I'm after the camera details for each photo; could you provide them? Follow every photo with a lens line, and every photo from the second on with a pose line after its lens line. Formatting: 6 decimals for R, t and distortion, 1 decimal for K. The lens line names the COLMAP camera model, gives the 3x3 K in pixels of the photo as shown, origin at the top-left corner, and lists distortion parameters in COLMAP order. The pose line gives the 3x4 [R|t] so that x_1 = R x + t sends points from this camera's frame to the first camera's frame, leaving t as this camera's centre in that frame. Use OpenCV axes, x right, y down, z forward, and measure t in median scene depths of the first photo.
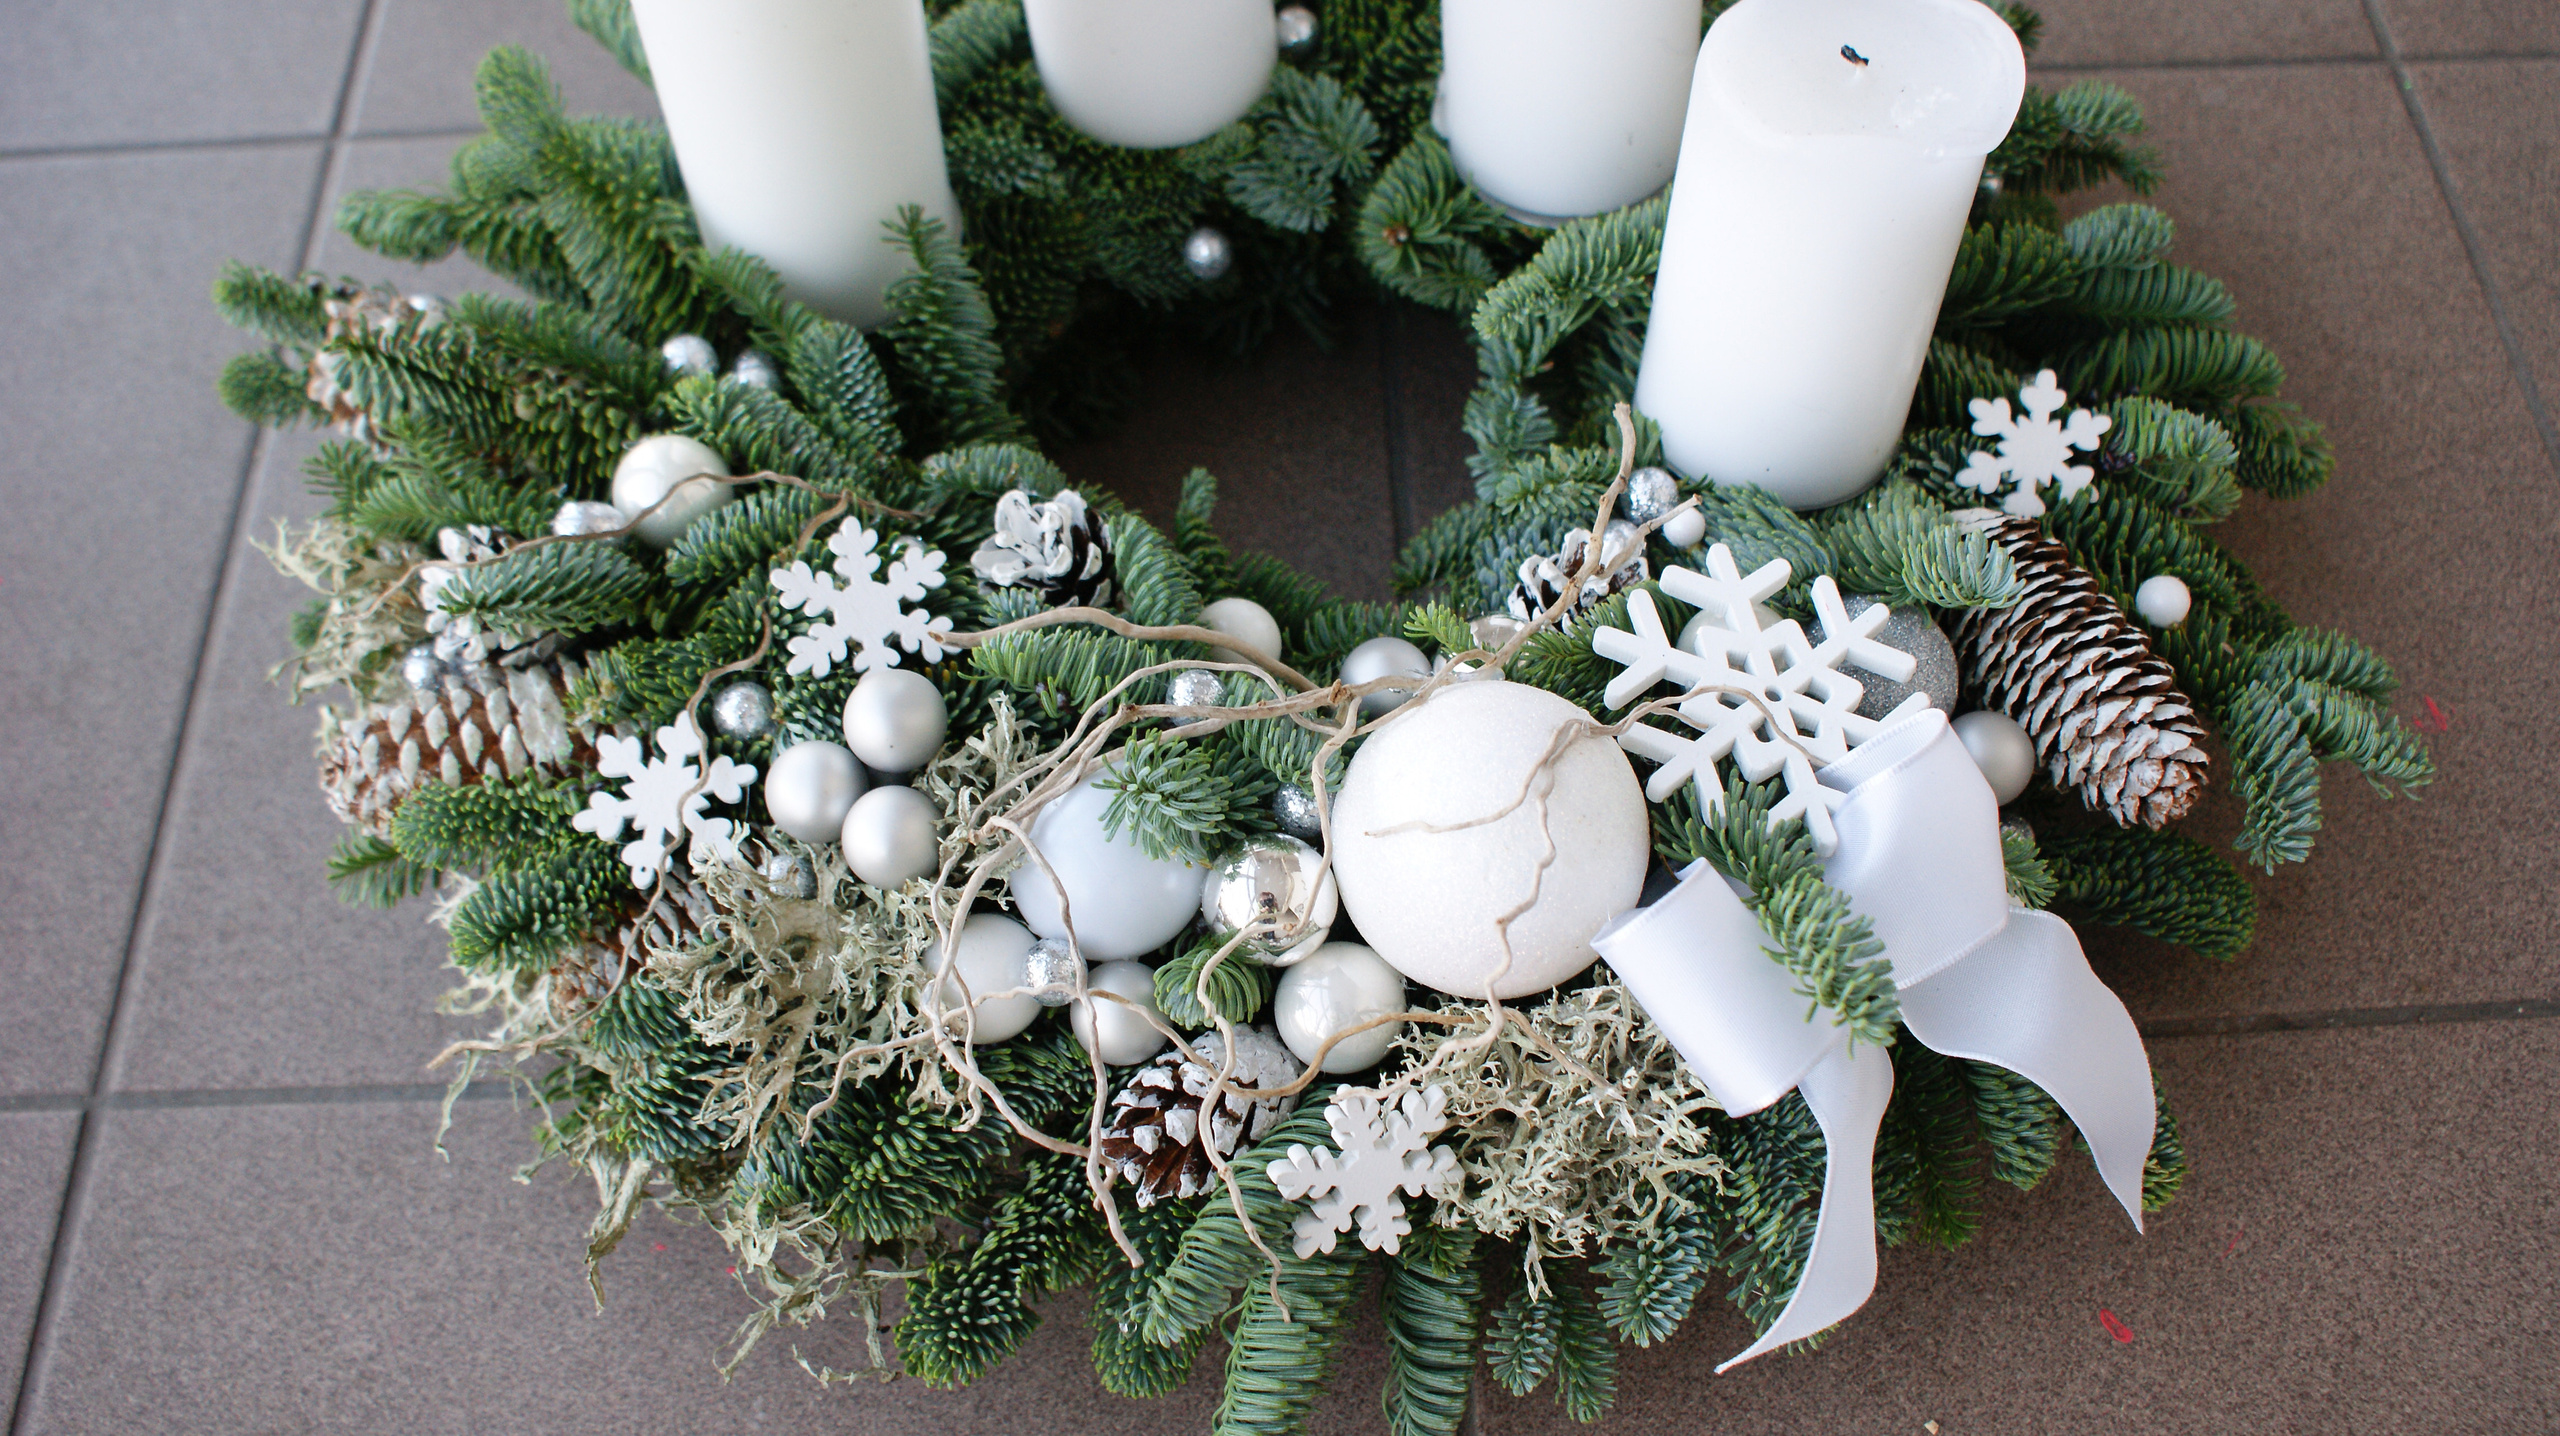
lens RADIAL K [[2427.3, 0, 1258.2], [0, 2427.3, 540.9], [0, 0, 1]] dist [-0.008383, 0.000000]
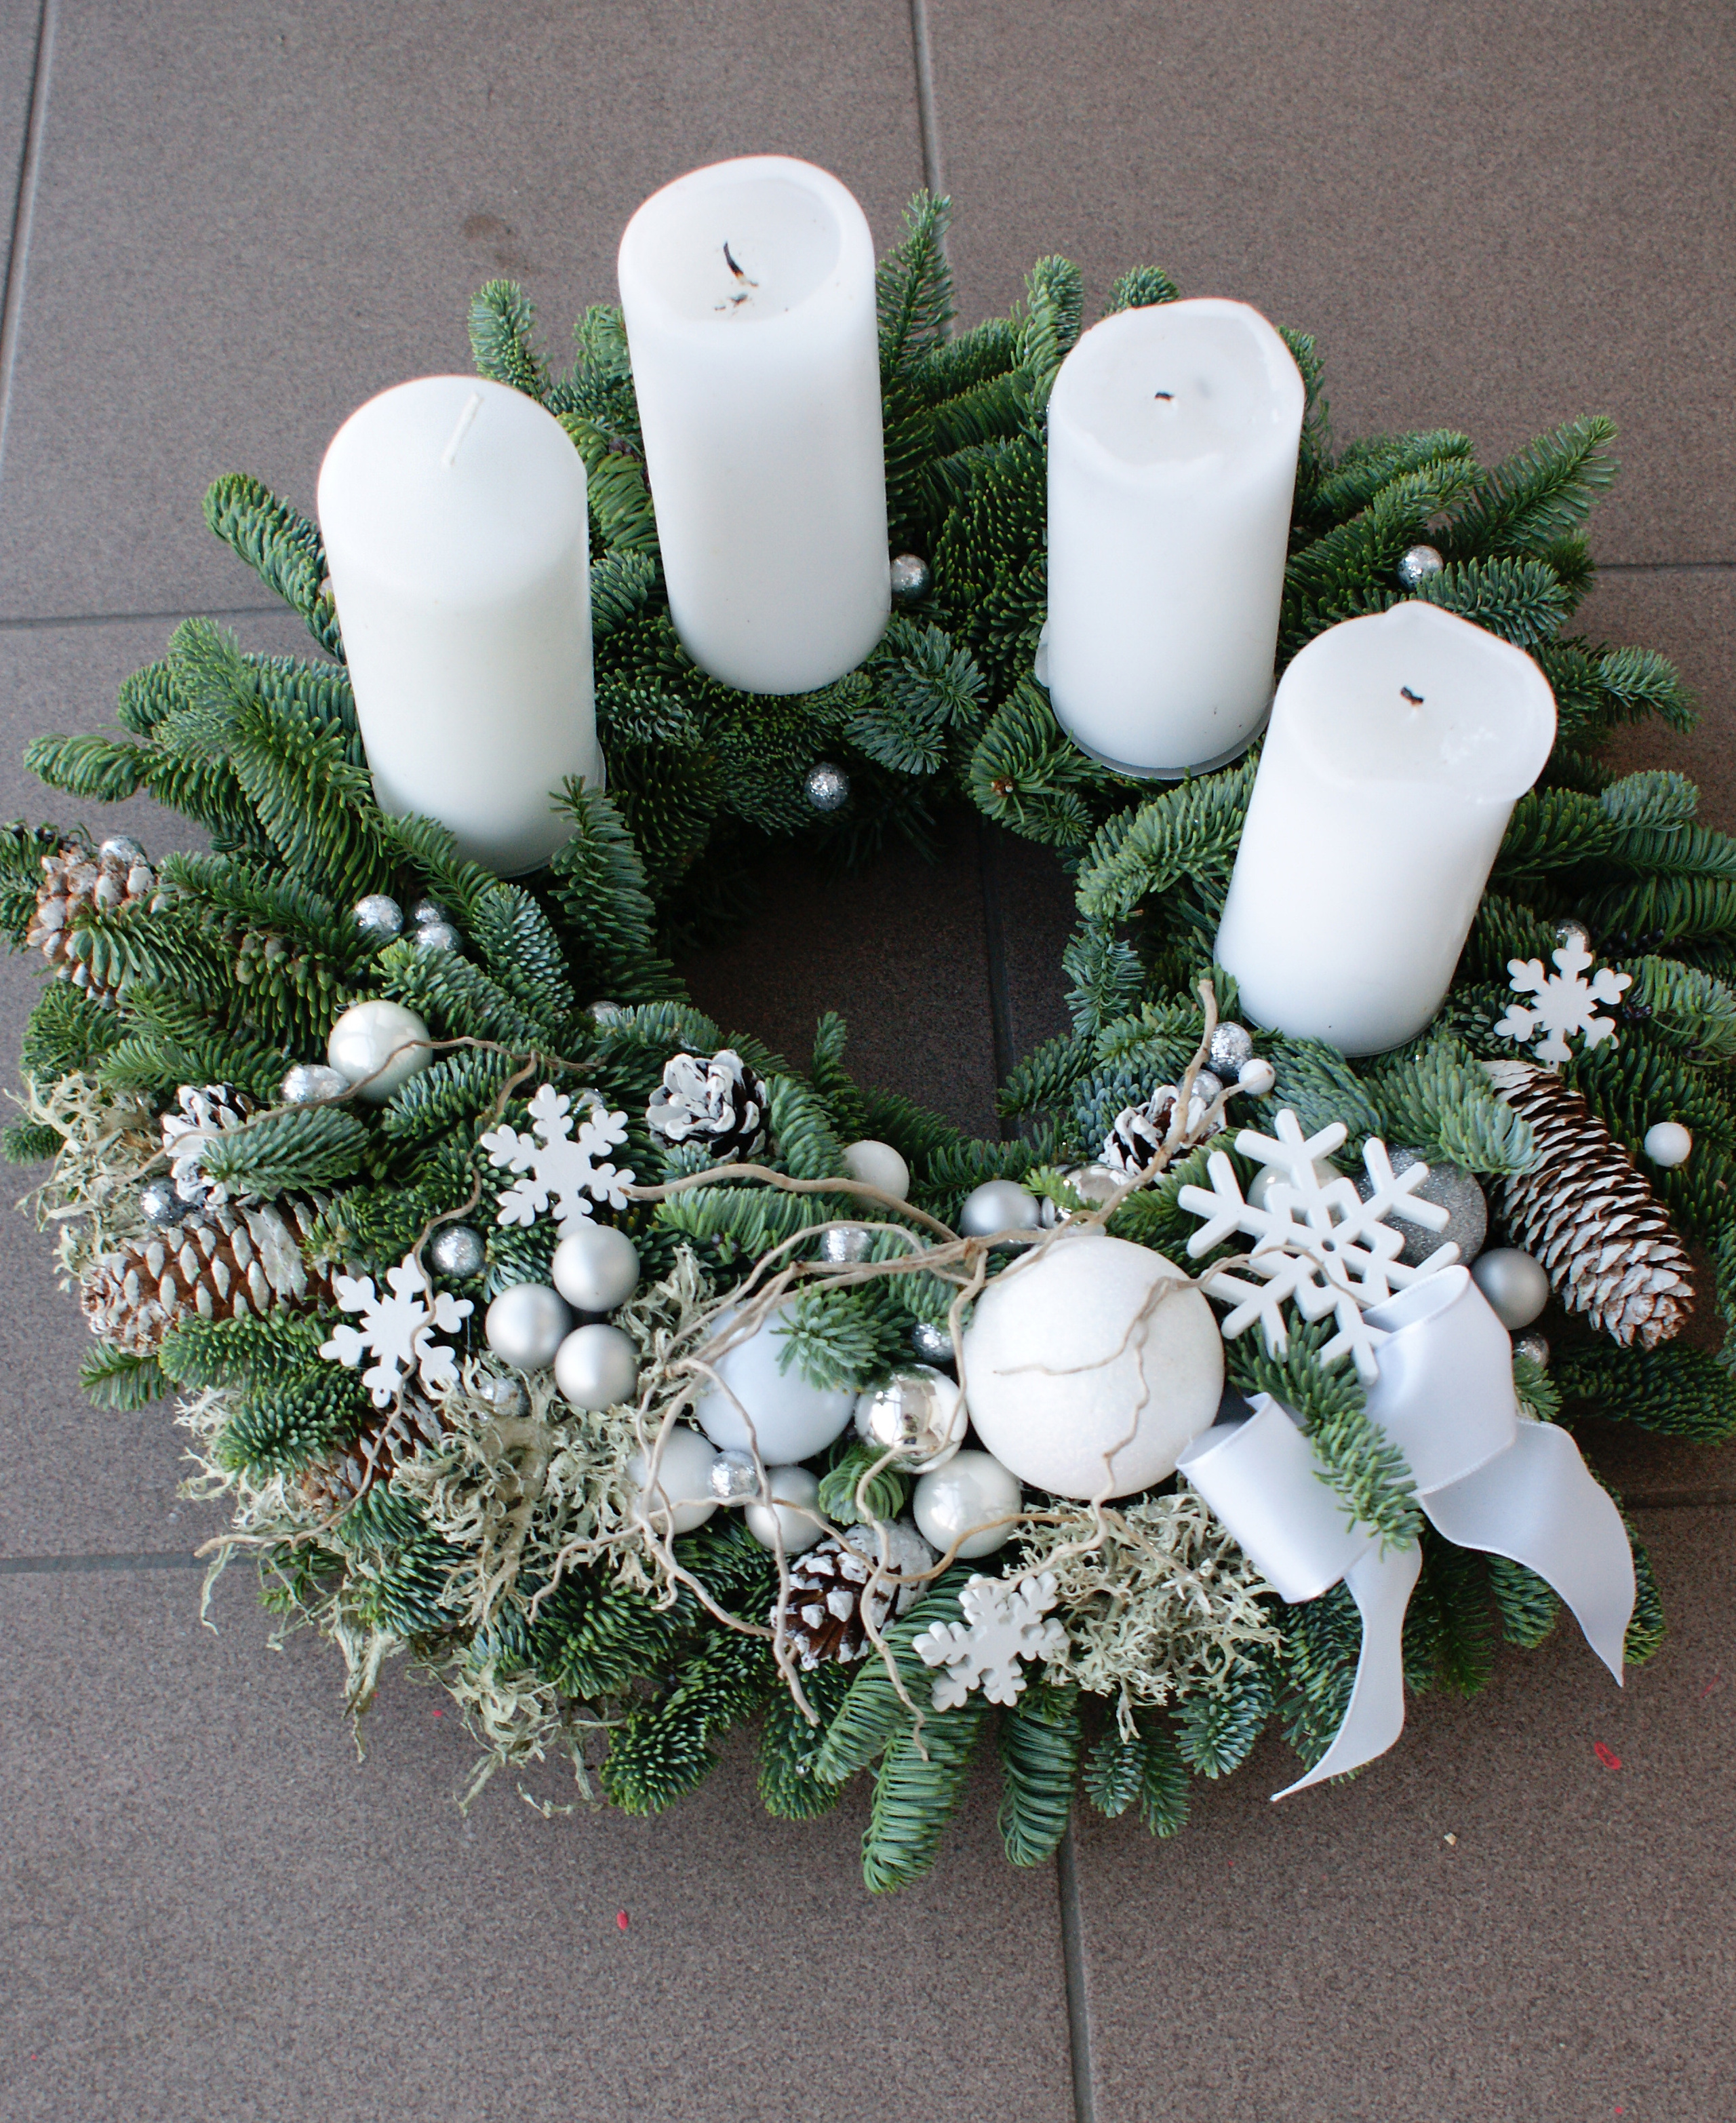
lens RADIAL K [[2805.3, 0, 862.9], [0, 2805.3, 1071.1], [0, 0, 1]] dist [0.070272, 0.000000]
pose [[0.999333, 0.001222, 0.036491, -0.066662], [-0.004960, 0.994719, 0.102521, -0.158989], [-0.036173, -0.102633, 0.994061, -0.353823]]
